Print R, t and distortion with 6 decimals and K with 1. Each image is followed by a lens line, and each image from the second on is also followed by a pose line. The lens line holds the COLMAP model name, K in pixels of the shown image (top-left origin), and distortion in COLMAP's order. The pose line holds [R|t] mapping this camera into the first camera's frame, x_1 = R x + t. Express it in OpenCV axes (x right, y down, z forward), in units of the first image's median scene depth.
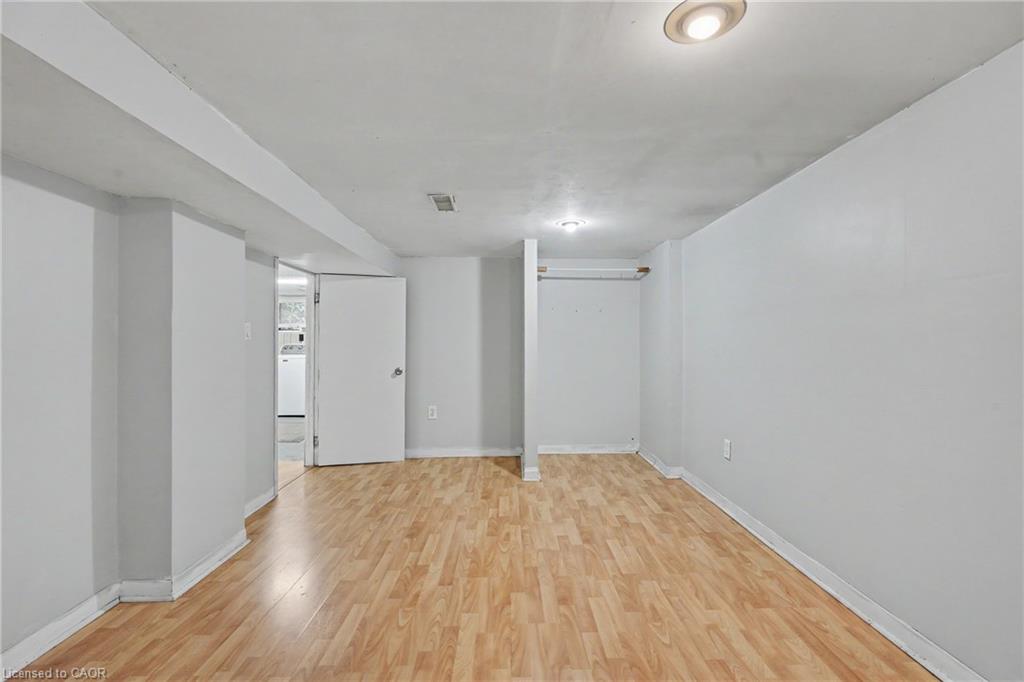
lens RADIAL K [[467.9, 0, 510.9], [0, 467.9, 342.8], [0, 0, 1]] dist [0.001521, -0.001087]
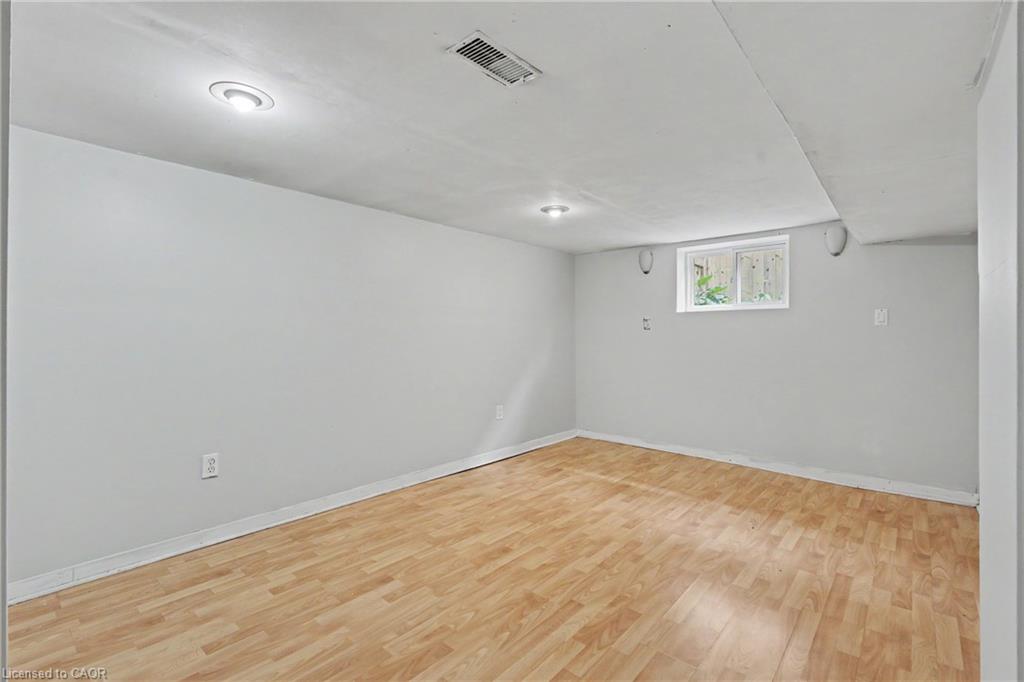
lens RADIAL K [[467.9, 0, 510.0], [0, 467.9, 339.4], [0, 0, 1]] dist [0.001521, -0.001087]
pose [[-0.749898, -0.003044, 0.661546, -0.588810], [0.001092, 0.999982, 0.005840, 0.006203], [-0.661552, 0.005102, -0.749882, 1.626419]]
